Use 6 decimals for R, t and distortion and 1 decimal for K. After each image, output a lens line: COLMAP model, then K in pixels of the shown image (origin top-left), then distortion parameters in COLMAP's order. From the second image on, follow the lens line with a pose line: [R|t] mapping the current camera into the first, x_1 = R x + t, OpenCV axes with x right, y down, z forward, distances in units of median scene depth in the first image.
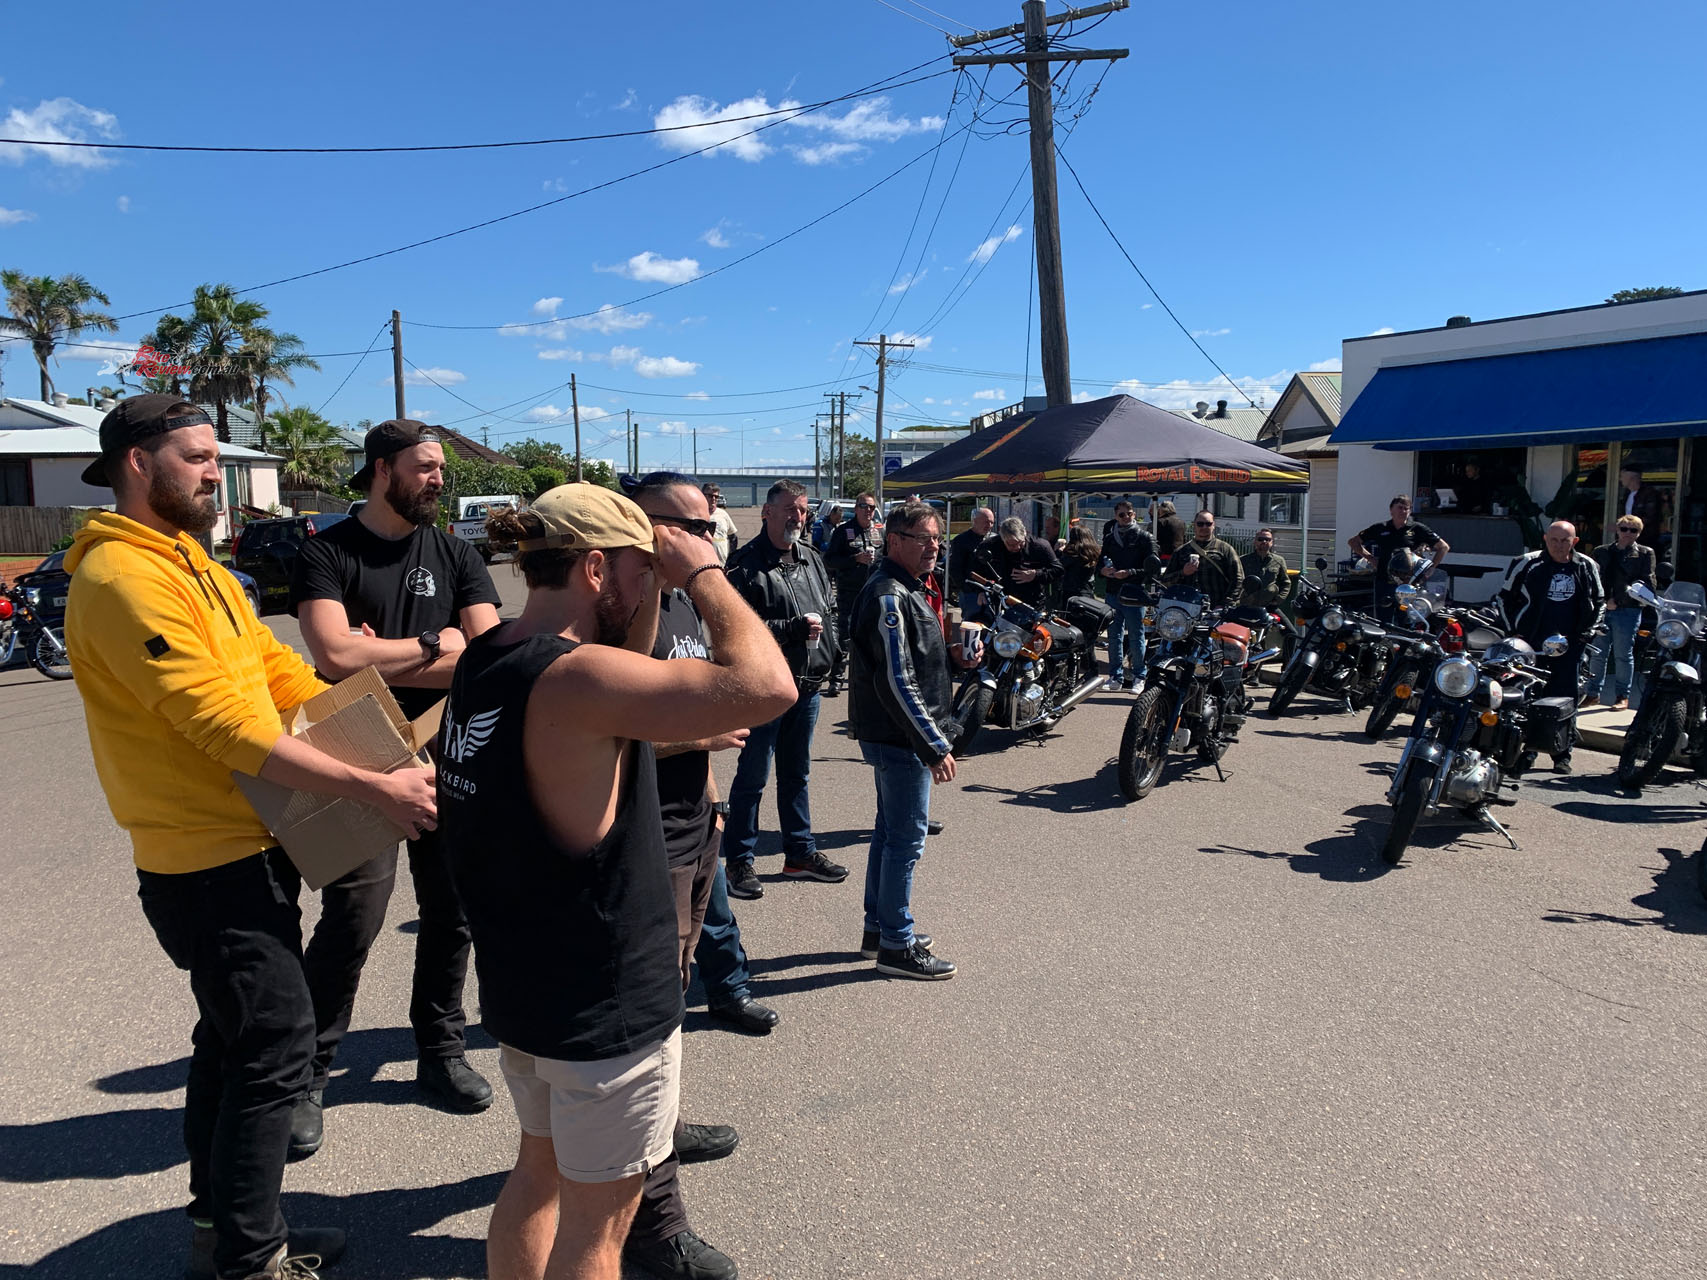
lens RADIAL K [[1316.0, 0, 852.7], [0, 1316.0, 638.3], [0, 0, 1]] dist [-0.037084, 0.057344]
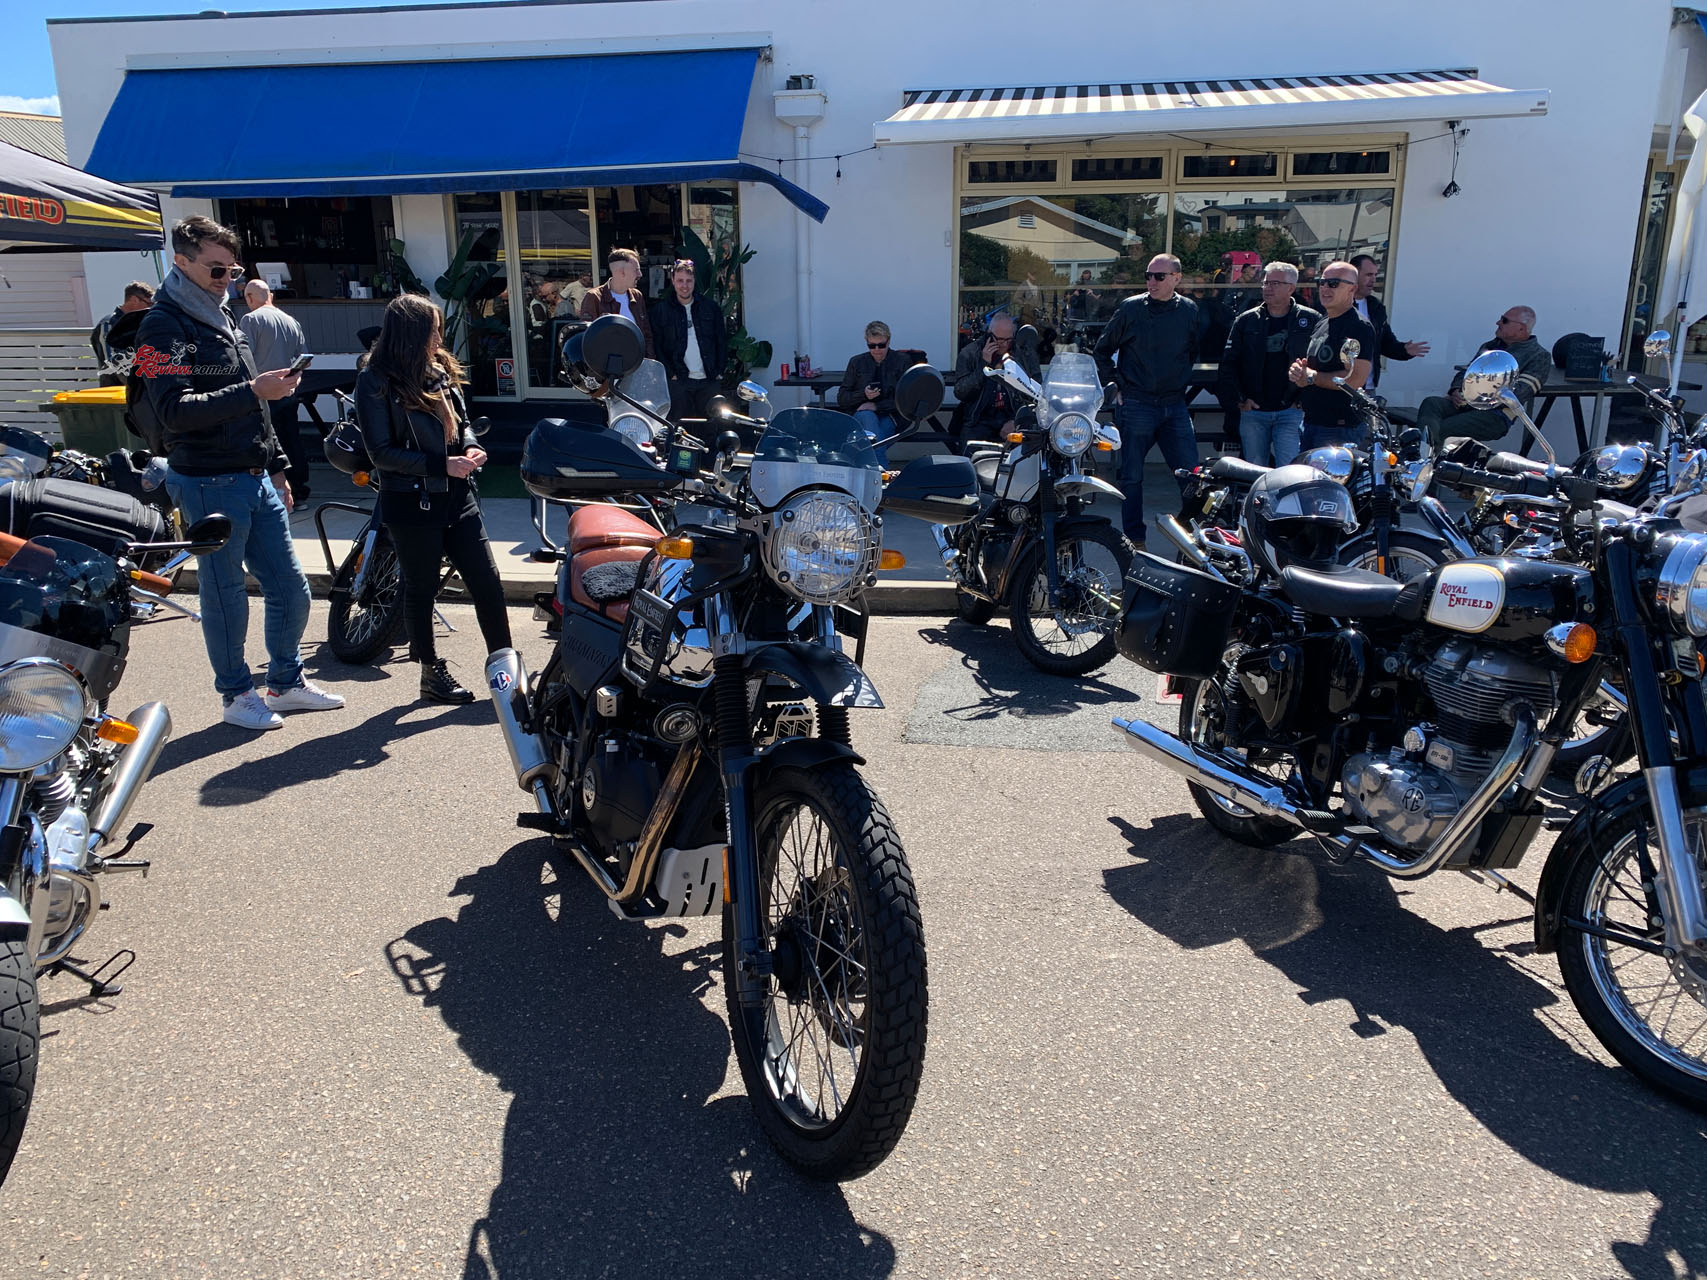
lens RADIAL K [[1316.0, 0, 852.7], [0, 1316.0, 638.3], [0, 0, 1]] dist [-0.037084, 0.057344]
pose [[0.533621, -0.223231, 0.815730, 0.012151], [0.111306, 0.974683, 0.193917, -0.049471], [-0.838367, -0.012683, 0.544959, 0.886552]]
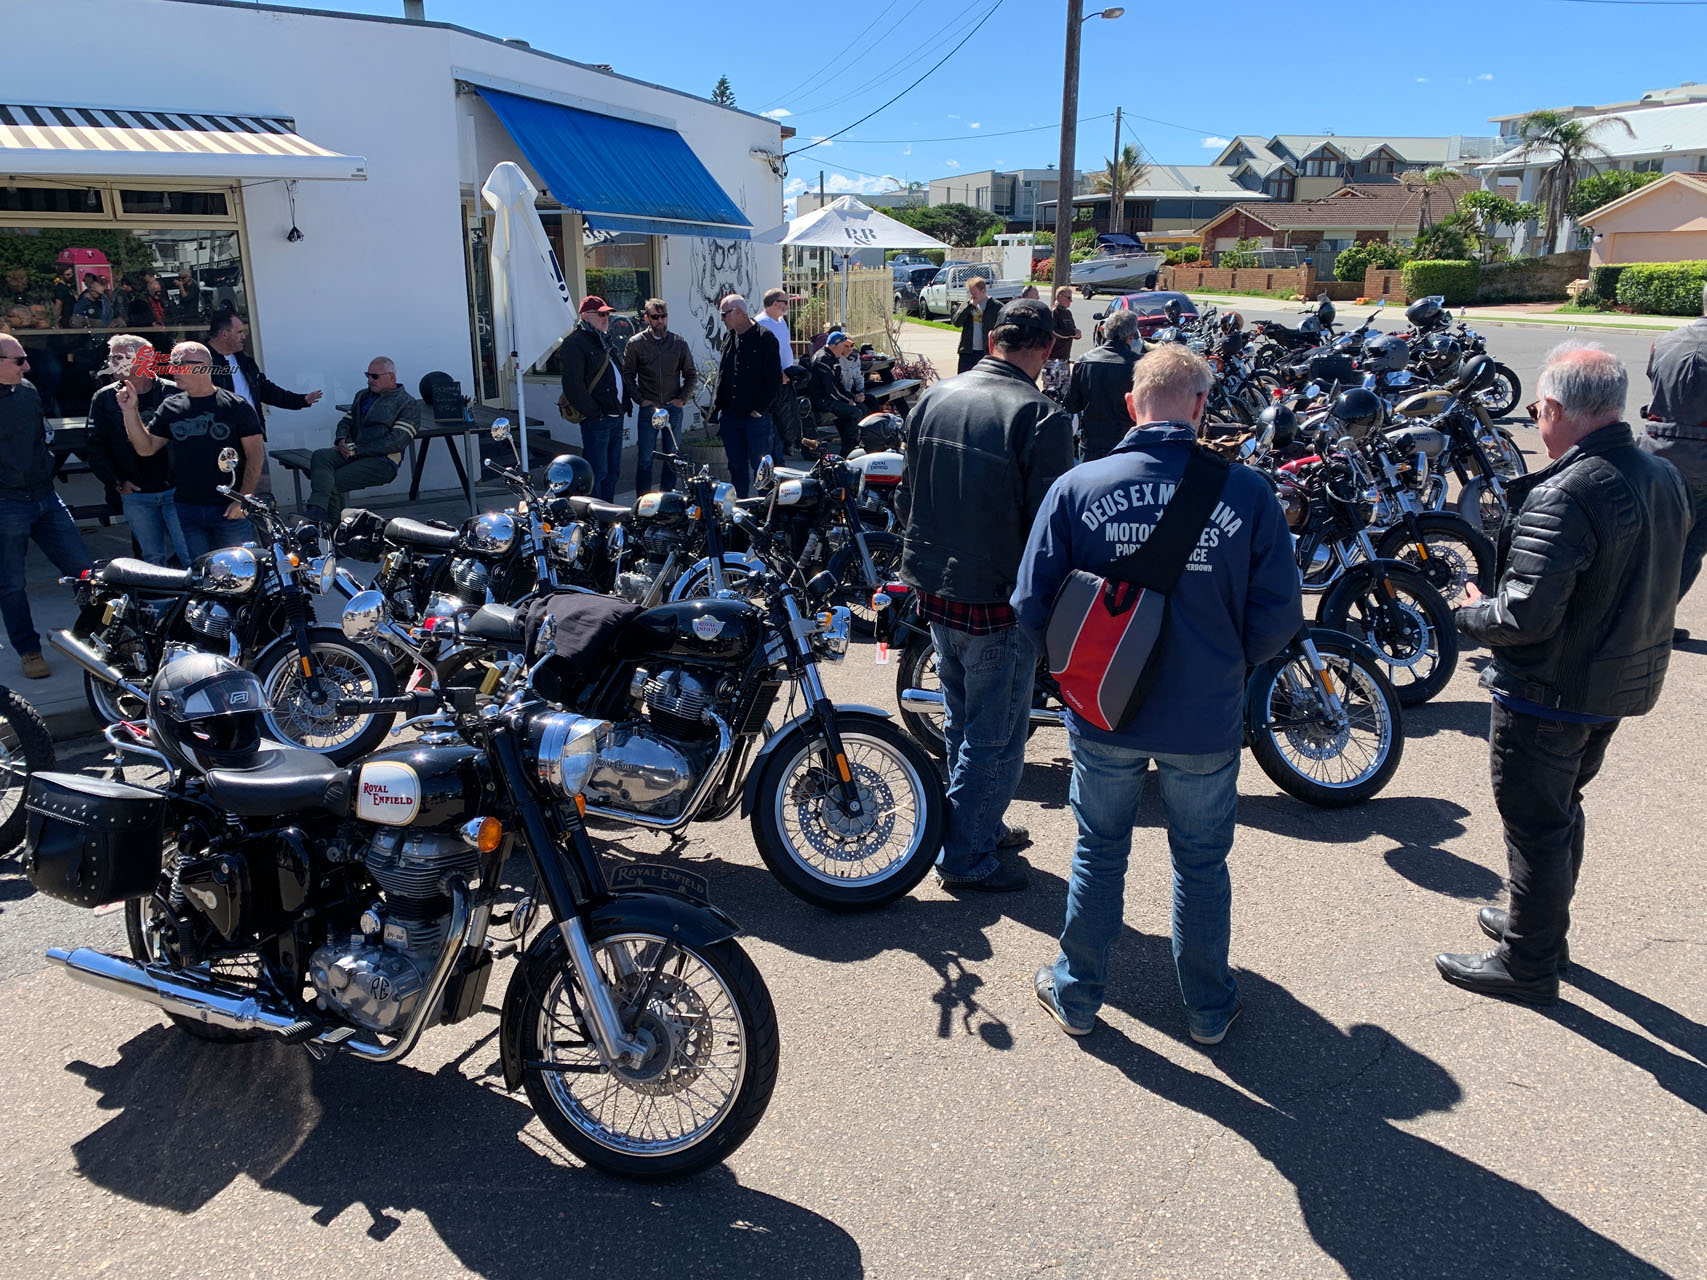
lens RADIAL K [[1305.6, 0, 800.6], [0, 1305.6, 648.4], [0, 0, 1]] dist [0.019482, 0.006176]
pose [[-0.190687, -0.291865, 0.937258, 0.024840], [0.123584, 0.940044, 0.317876, -0.125334], [-0.973841, 0.176445, -0.143184, 0.869171]]
